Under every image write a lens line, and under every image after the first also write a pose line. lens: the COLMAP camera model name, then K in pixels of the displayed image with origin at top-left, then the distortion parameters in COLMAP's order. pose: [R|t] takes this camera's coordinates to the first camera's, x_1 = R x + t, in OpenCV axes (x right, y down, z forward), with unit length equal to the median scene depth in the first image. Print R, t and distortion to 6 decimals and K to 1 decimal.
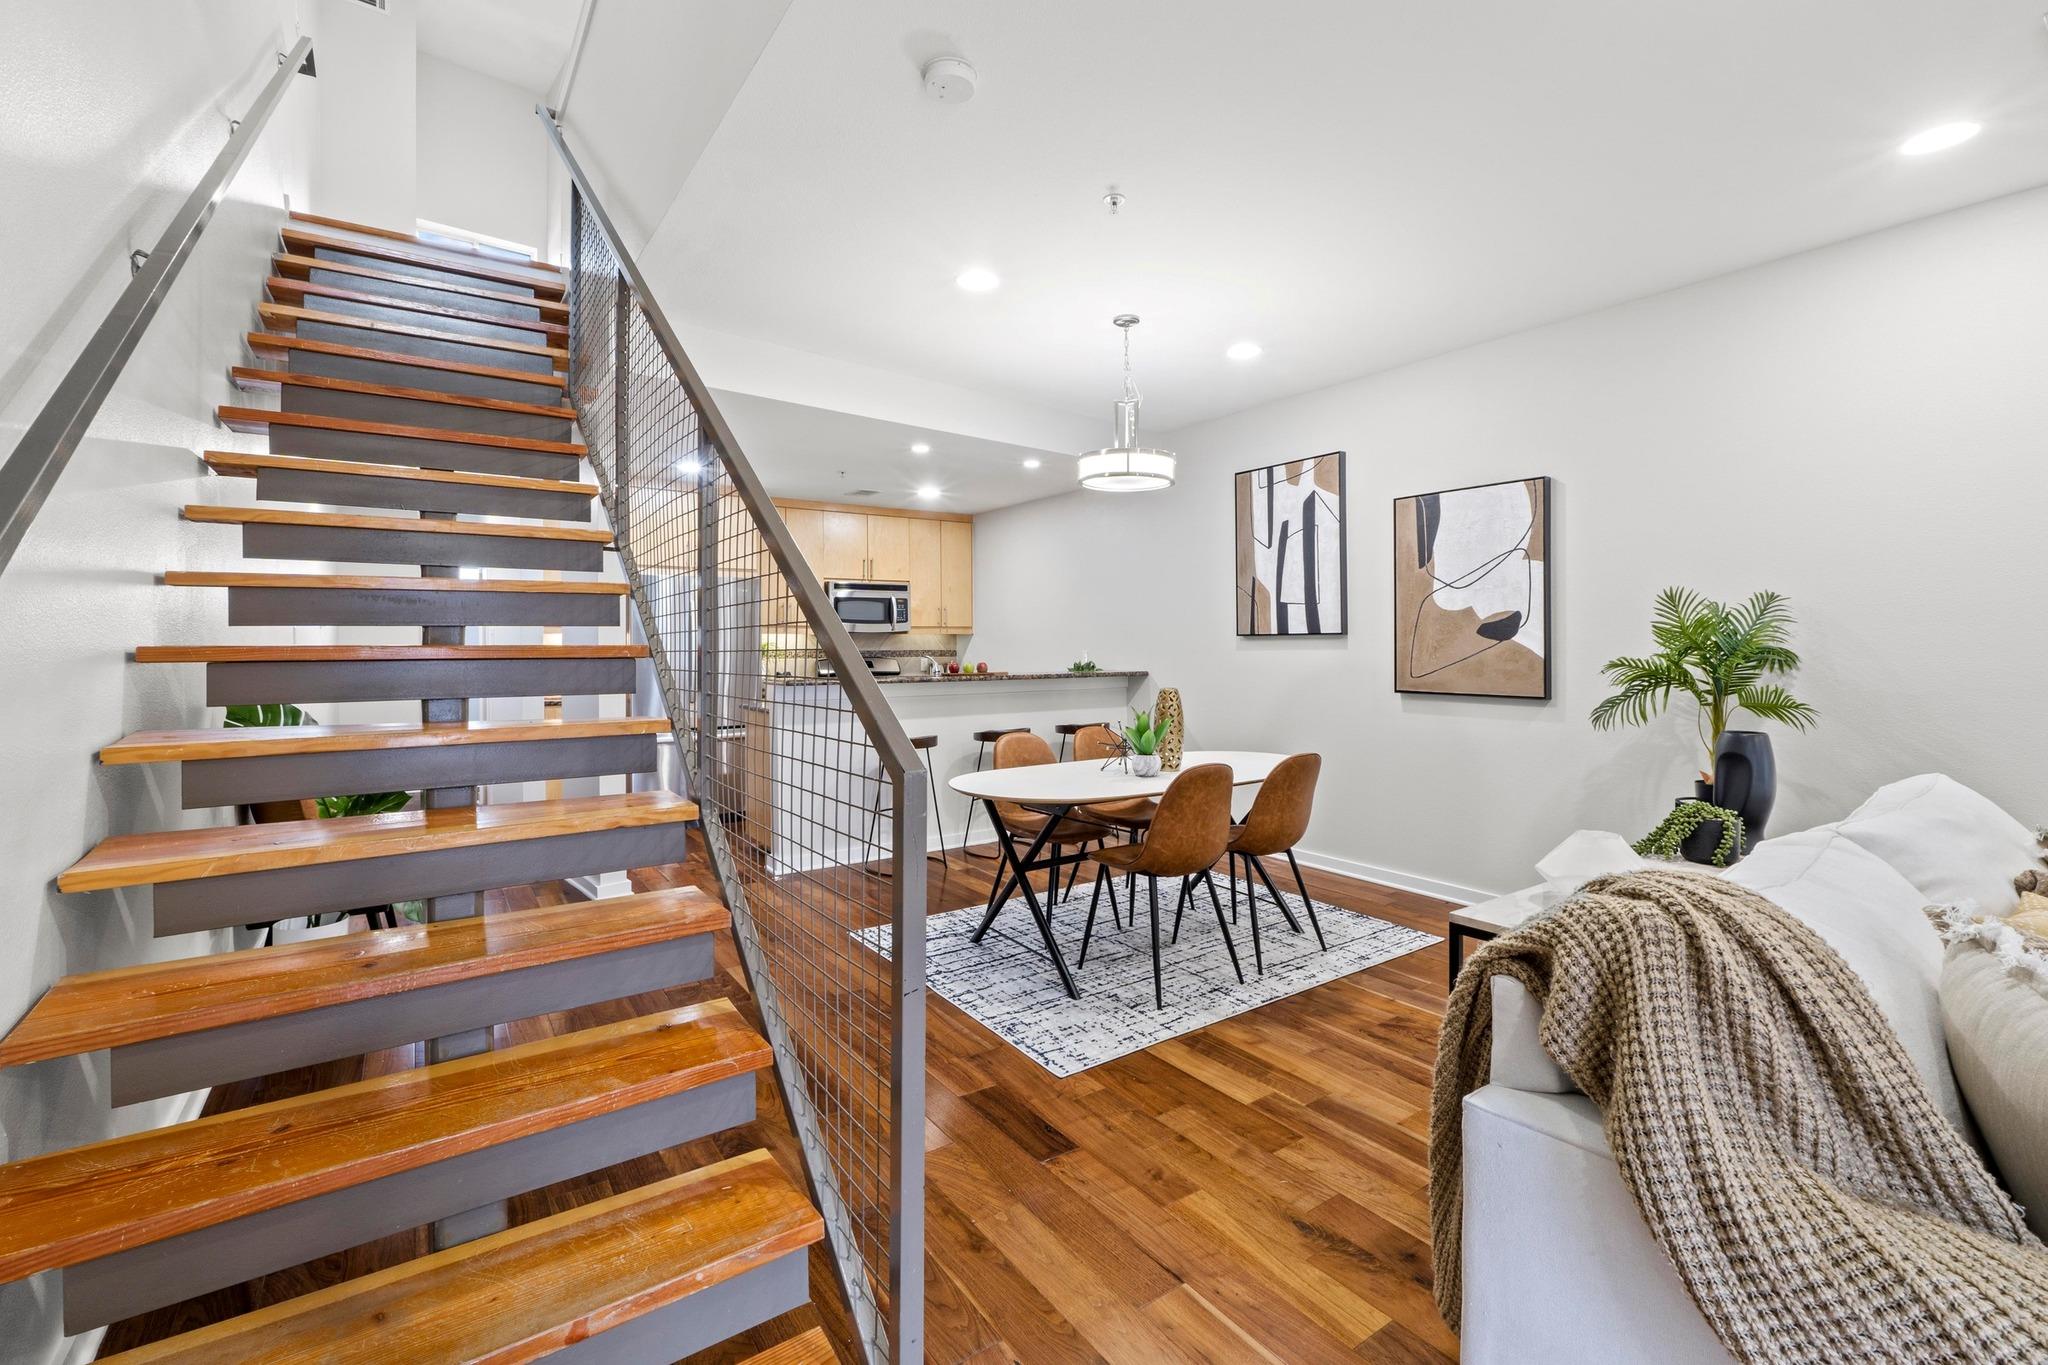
lens RADIAL K [[879.2, 0, 1023.6], [0, 879.2, 651.9], [0, 0, 1]] dist [-0.006893, -0.000160]
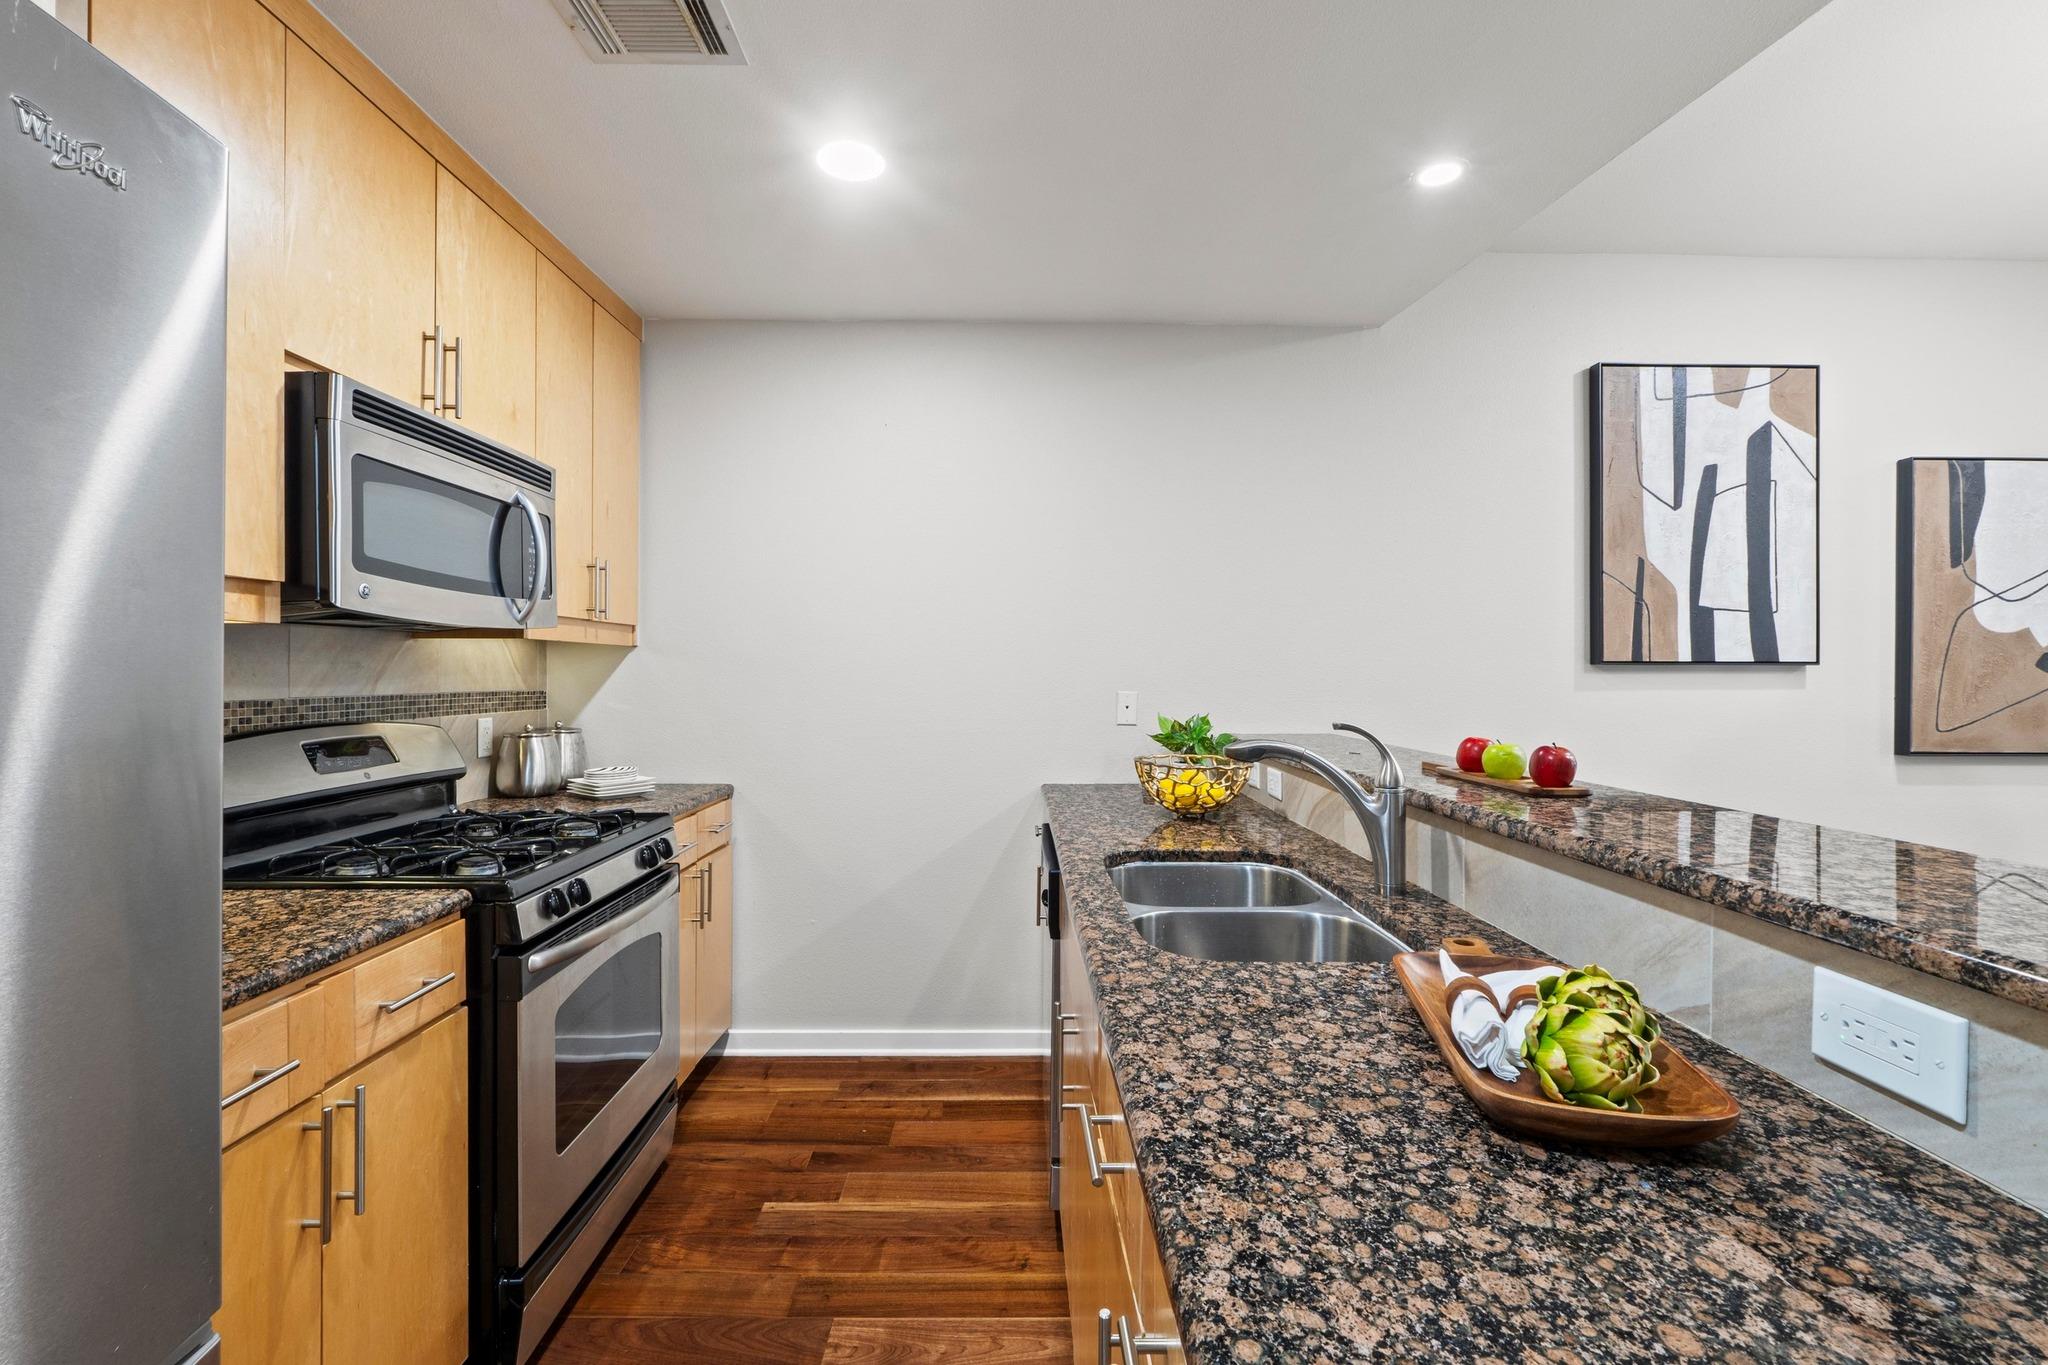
lens RADIAL K [[879.2, 0, 1014.9], [0, 879.2, 668.8], [0, 0, 1]] dist [-0.006893, -0.000160]
pose [[0.557483, 0.009250, 0.830137, -0.569127], [0.001549, 0.999925, -0.012182, -0.012946], [-0.830187, 0.008078, 0.557427, 1.407659]]
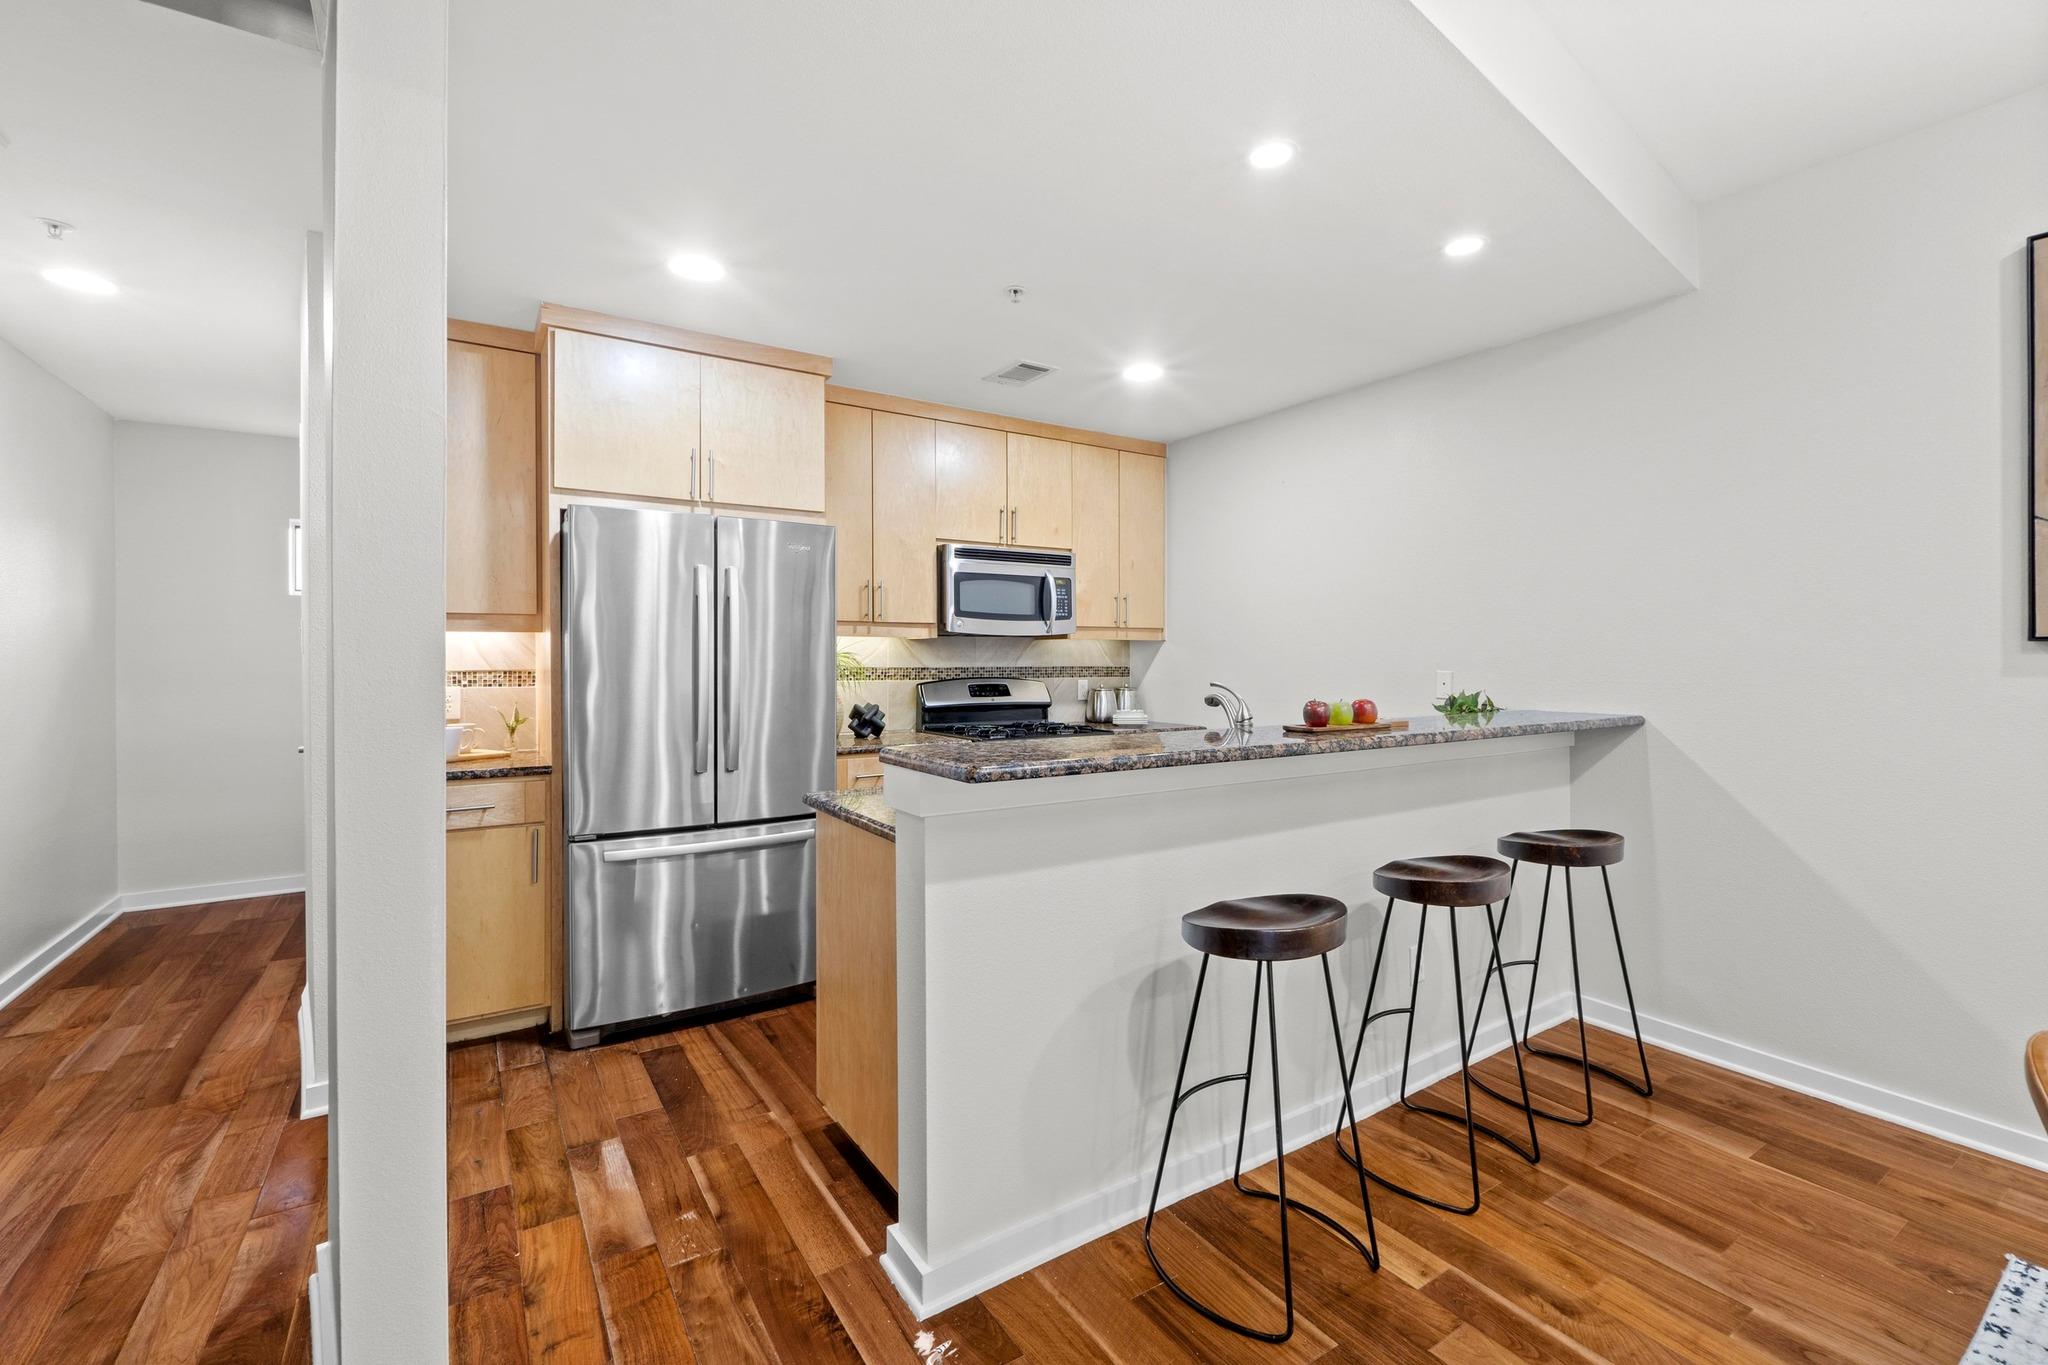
lens RADIAL K [[879.2, 0, 1020.7], [0, 879.2, 660.9], [0, 0, 1]] dist [-0.006893, -0.000160]
pose [[0.999528, 0.005976, -0.030139, -0.292863], [-0.006116, 0.999971, -0.004541, -0.006017], [0.030111, 0.004723, 0.999535, 0.826566]]
